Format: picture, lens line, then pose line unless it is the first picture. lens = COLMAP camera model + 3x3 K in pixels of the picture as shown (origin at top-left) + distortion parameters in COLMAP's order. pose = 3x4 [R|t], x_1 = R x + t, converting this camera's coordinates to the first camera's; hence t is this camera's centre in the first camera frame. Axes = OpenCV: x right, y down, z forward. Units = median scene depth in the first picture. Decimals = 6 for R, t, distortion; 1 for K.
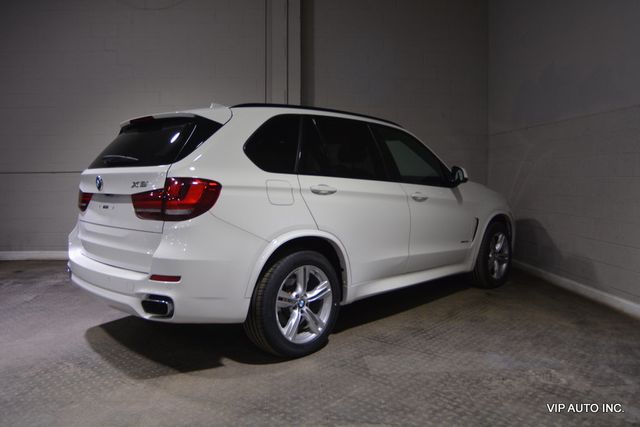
lens RADIAL K [[487.5, 0, 315.8], [0, 487.5, 208.1], [0, 0, 1]] dist [-0.091410, 0.041624]
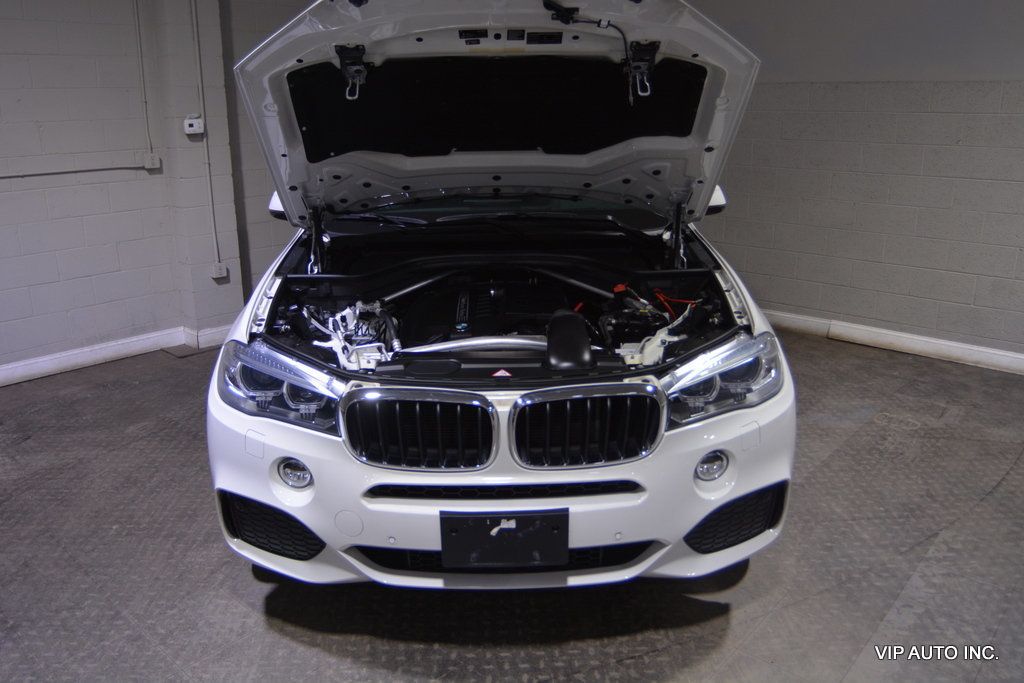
lens RADIAL K [[780.1, 0, 499.9], [0, 780.1, 328.1], [0, 0, 1]] dist [-0.091410, 0.041624]
pose [[0.710605, -0.196882, 0.675483, -0.967018], [0.052717, 0.972251, 0.227922, -0.181787], [-0.701613, -0.126353, 0.701266, 0.529079]]
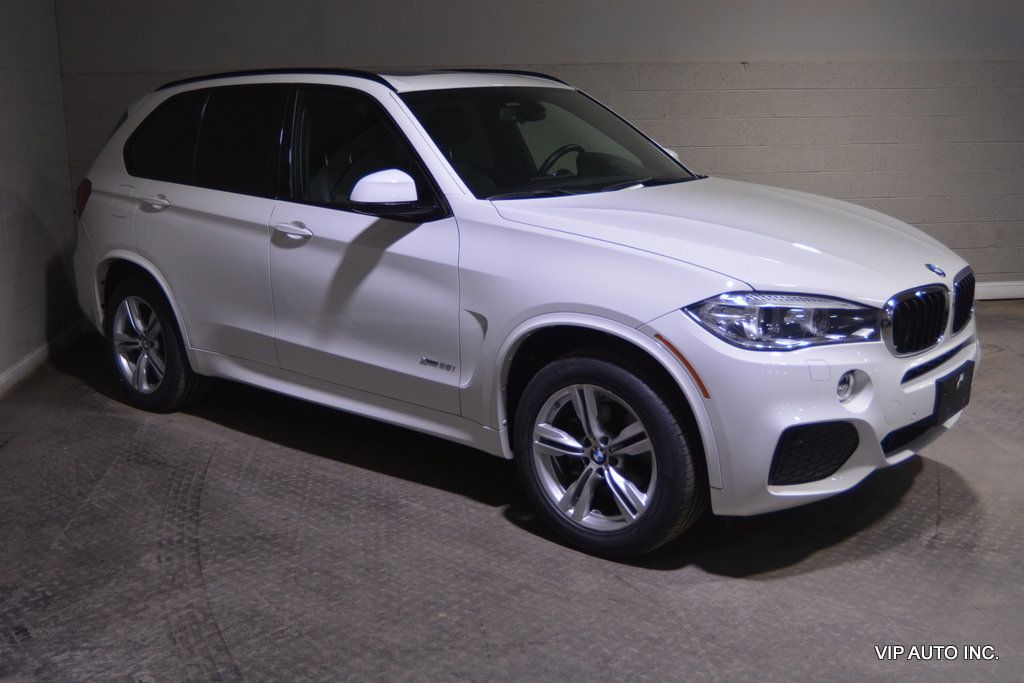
lens RADIAL K [[1047.6, 0, 509.4], [0, 1047.6, 342.7], [0, 0, 1]] dist [-0.054444, 0.000000]
pose [[-0.055283, -0.220091, 0.973912, -1.697016], [0.078277, 0.971446, 0.223977, -0.212283], [-0.995398, 0.088617, -0.036476, 1.574866]]
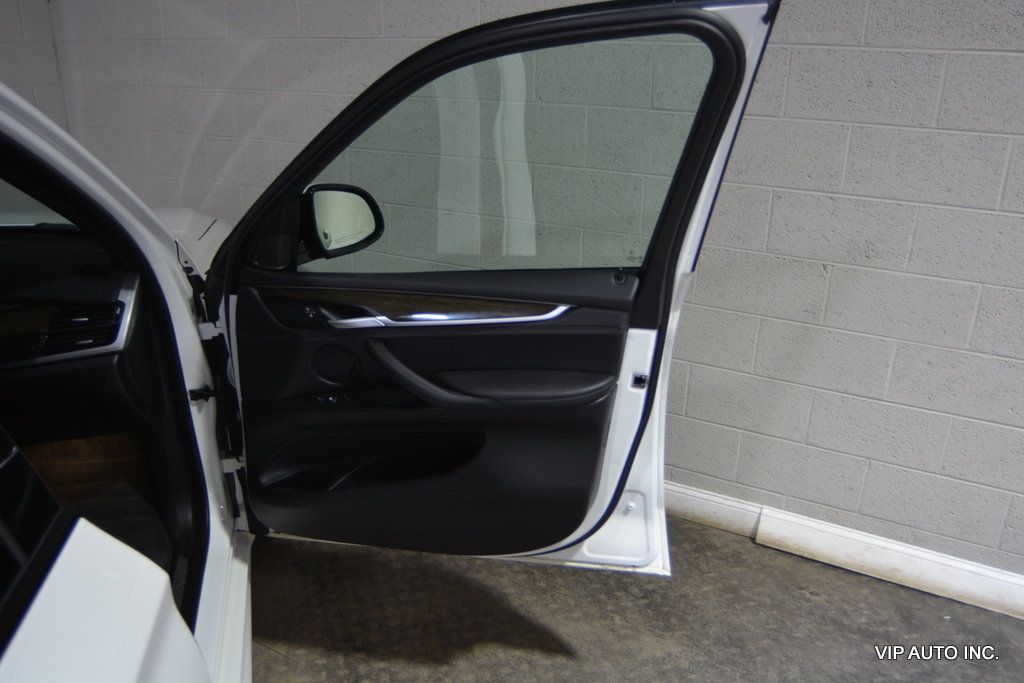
lens RADIAL K [[787.7, 0, 504.6], [0, 787.7, 336.6], [0, 0, 1]] dist [-0.068766, 0.009103]
pose [[0.529025, -0.293863, 0.796101, 0.113758], [0.043008, 0.946207, 0.320691, -0.211051], [-0.847516, -0.135415, 0.513206, 1.119520]]
